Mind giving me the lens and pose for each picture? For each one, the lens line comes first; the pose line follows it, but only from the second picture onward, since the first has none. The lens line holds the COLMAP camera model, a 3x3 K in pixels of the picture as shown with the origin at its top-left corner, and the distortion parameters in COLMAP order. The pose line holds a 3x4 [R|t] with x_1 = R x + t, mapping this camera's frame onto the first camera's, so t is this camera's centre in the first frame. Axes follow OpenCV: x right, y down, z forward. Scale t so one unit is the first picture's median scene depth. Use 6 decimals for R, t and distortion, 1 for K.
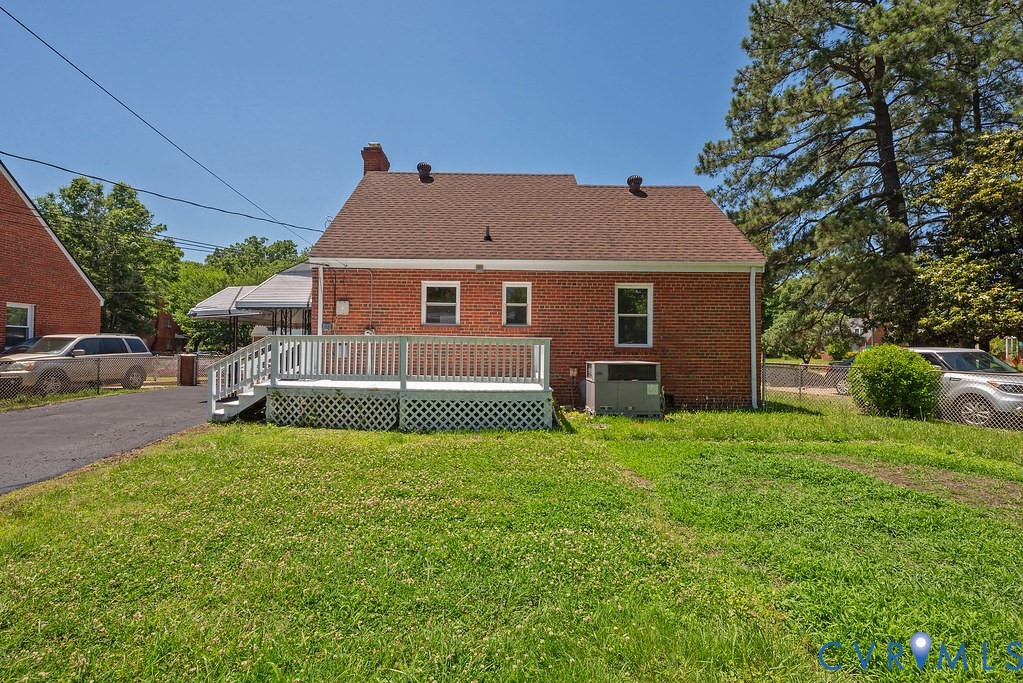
lens RADIAL K [[443.8, 0, 507.0], [0, 443.8, 343.4], [0, 0, 1]] dist [-0.001266, 0.000120]
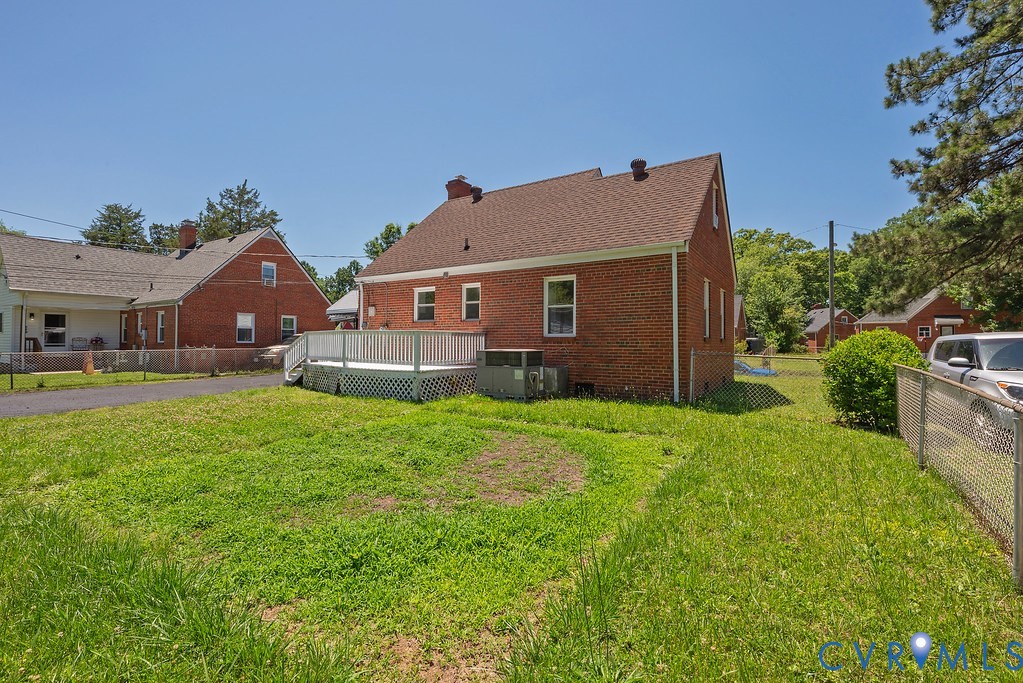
lens RADIAL K [[443.5, 0, 516.7], [0, 443.5, 339.0], [0, 0, 1]] dist [-0.000558, 0.000122]
pose [[0.842730, -0.009511, -0.538252, 0.762056], [0.011393, 0.999935, 0.000169, 0.012625], [0.538215, -0.006275, 0.842784, 0.058733]]
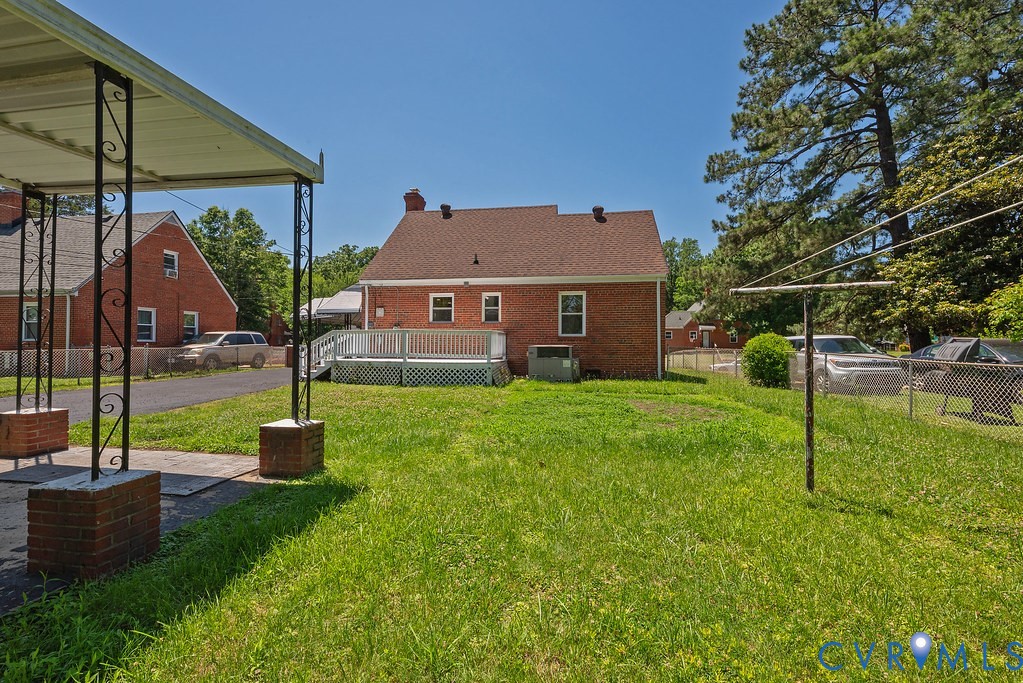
lens RADIAL K [[438.0, 0, 510.5], [0, 438.0, 340.7], [0, 0, 1]] dist [-0.001112, -0.000074]
pose [[0.986083, -0.006478, -0.166126, 0.322295], [0.007415, 0.999960, 0.005019, 0.014100], [0.166086, -0.006181, 0.986092, -0.417556]]
